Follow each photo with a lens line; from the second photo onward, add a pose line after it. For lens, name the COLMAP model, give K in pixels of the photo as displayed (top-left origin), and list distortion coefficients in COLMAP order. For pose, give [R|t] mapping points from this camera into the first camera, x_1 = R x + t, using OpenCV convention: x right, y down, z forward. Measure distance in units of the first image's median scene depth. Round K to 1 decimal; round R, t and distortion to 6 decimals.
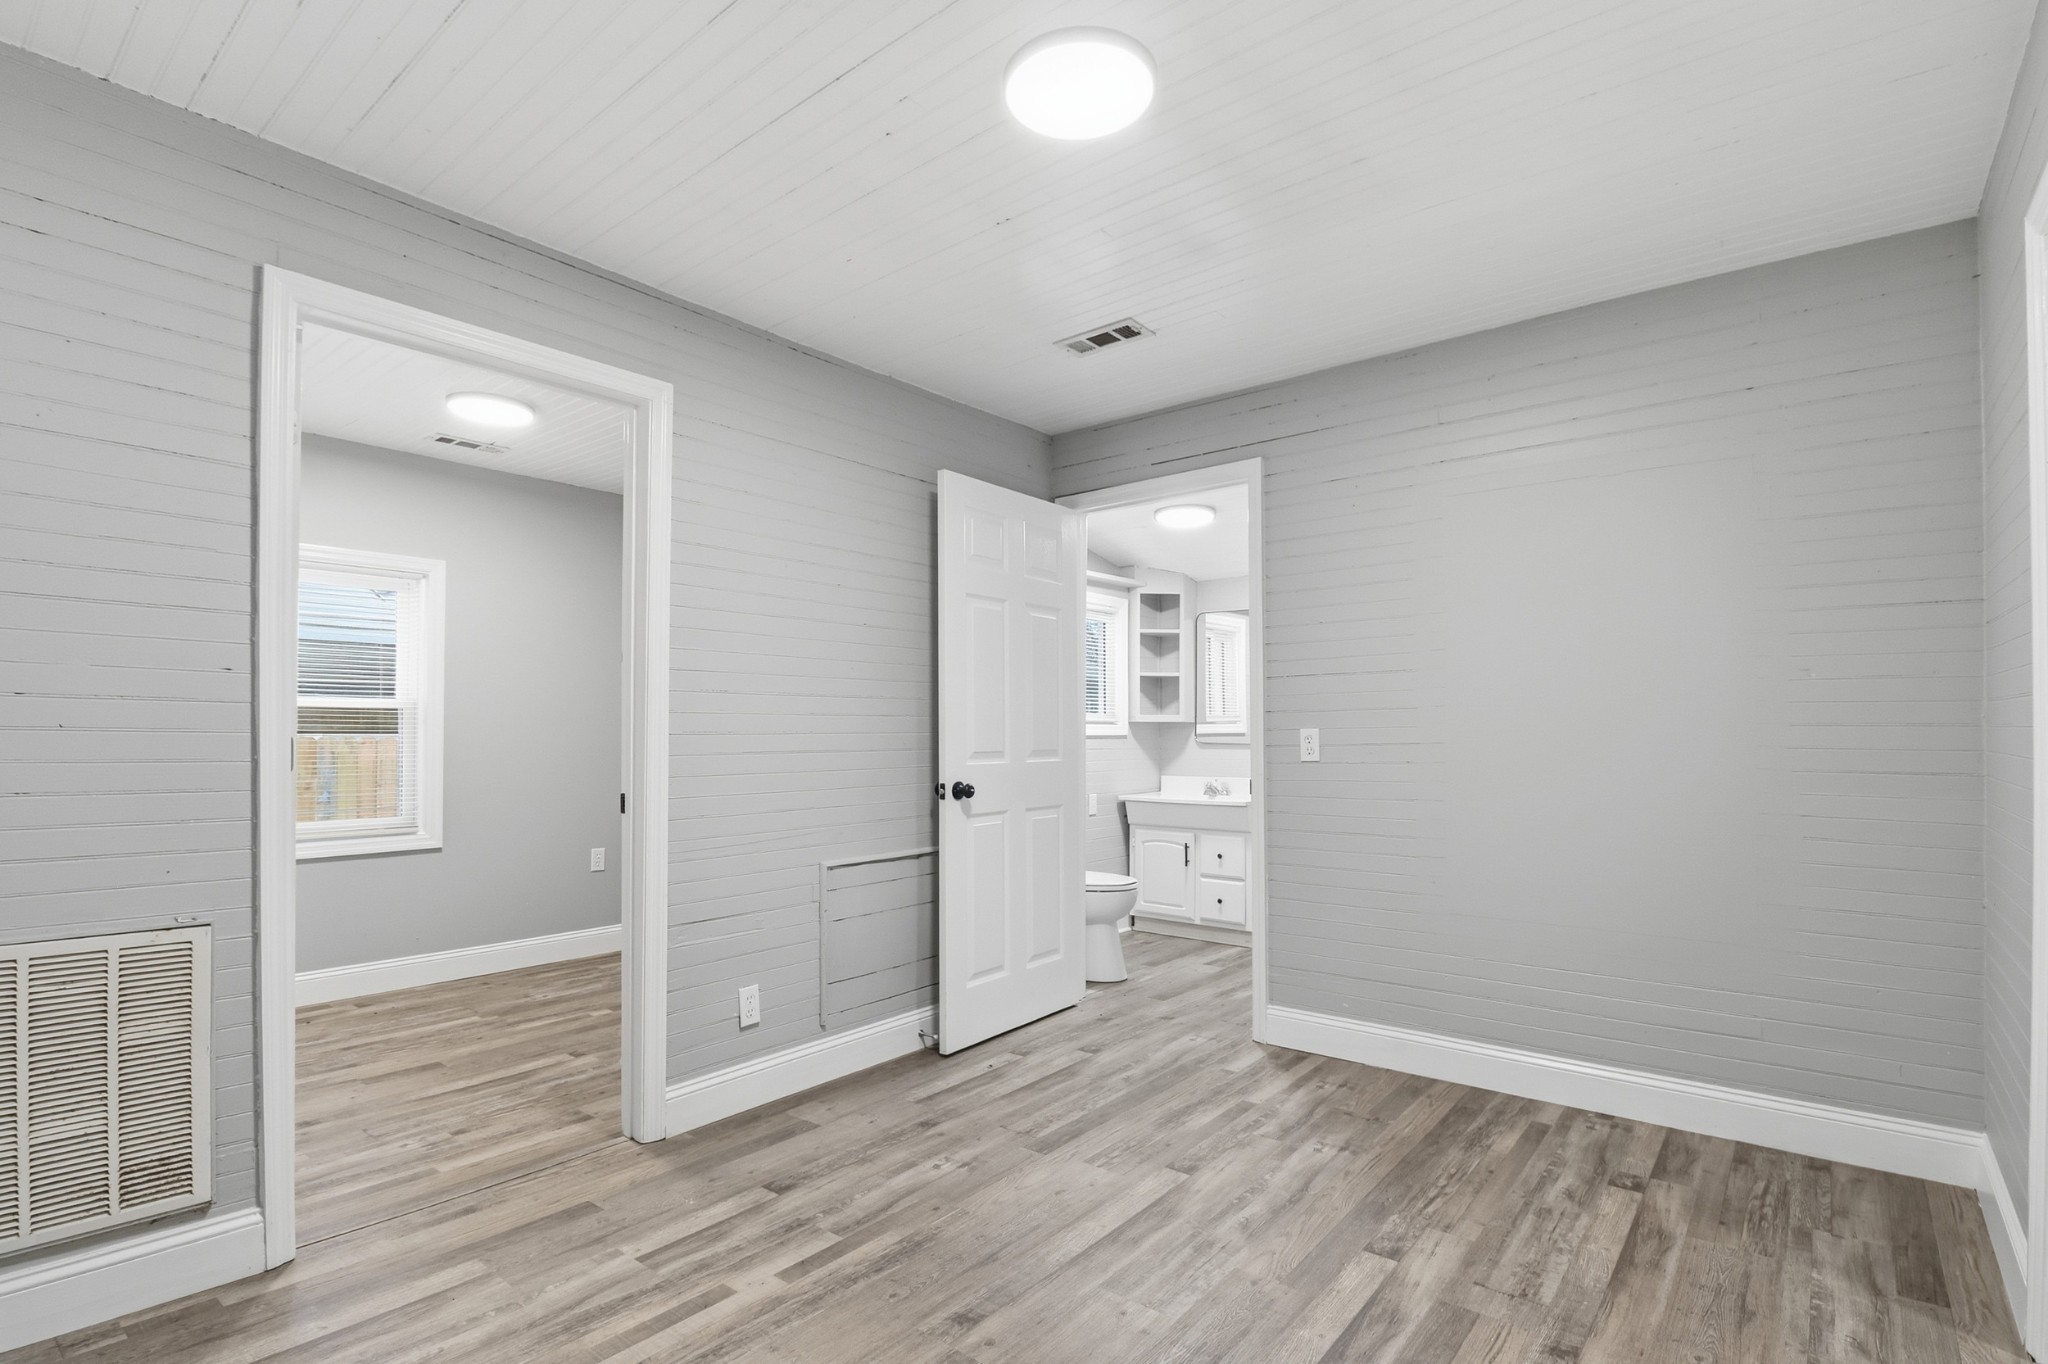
lens RADIAL K [[971.3, 0, 1019.3], [0, 971.3, 692.1], [0, 0, 1]] dist [-0.022992, -0.000823]
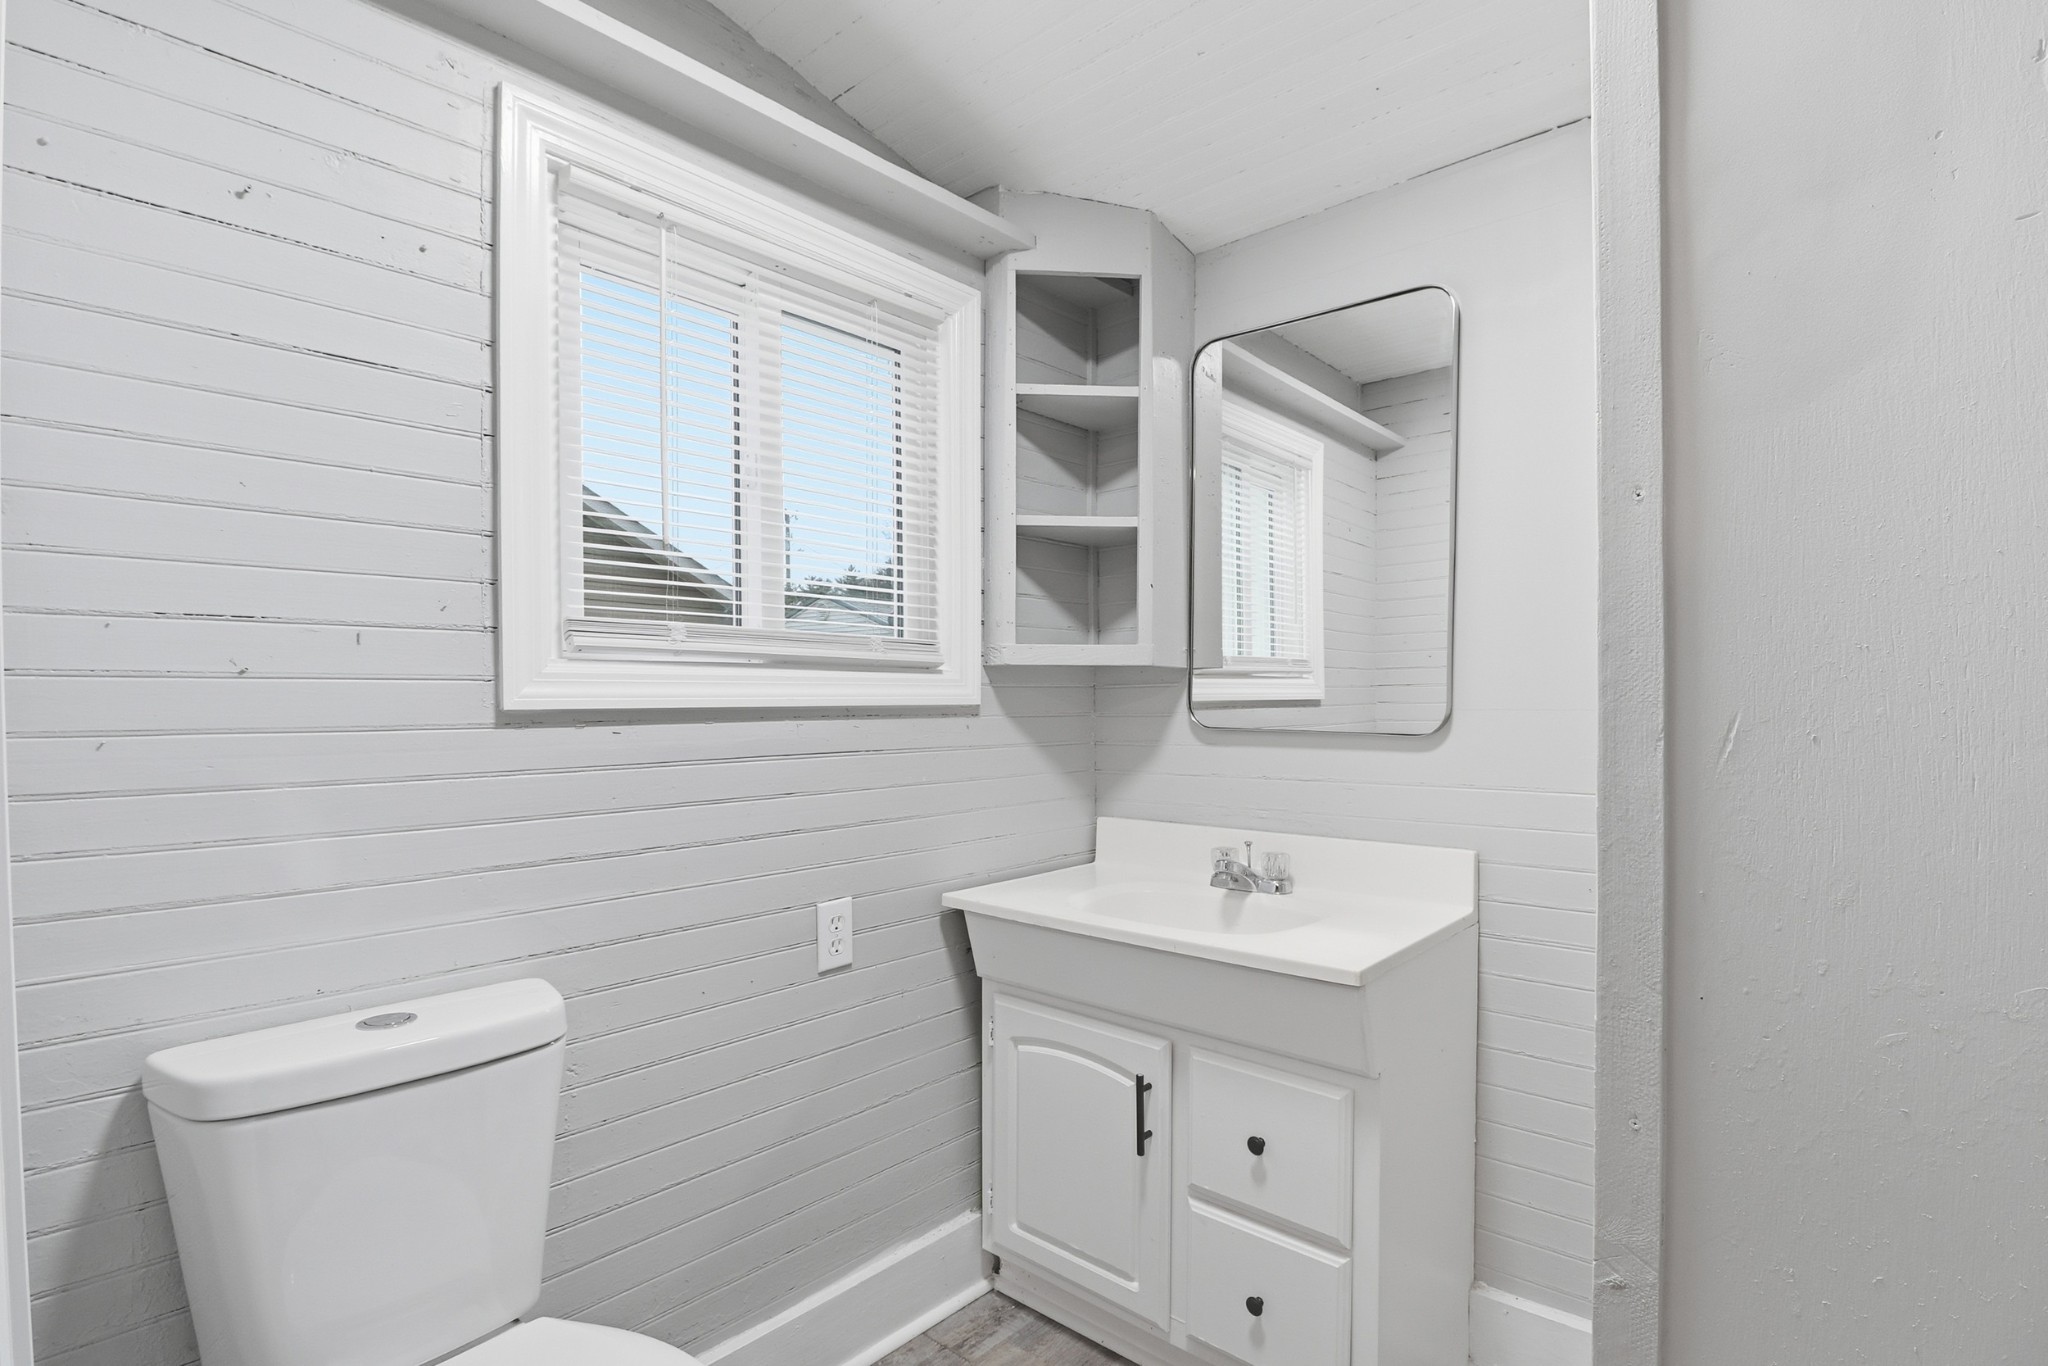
lens RADIAL K [[971.3, 0, 1028.0], [0, 971.3, 685.7], [0, 0, 1]] dist [-0.022992, -0.000823]
pose [[0.999556, -0.001803, -0.029731, 0.138000], [0.002183, 0.999917, 0.012729, 0.033642], [0.029705, -0.012788, 0.999477, 0.668100]]
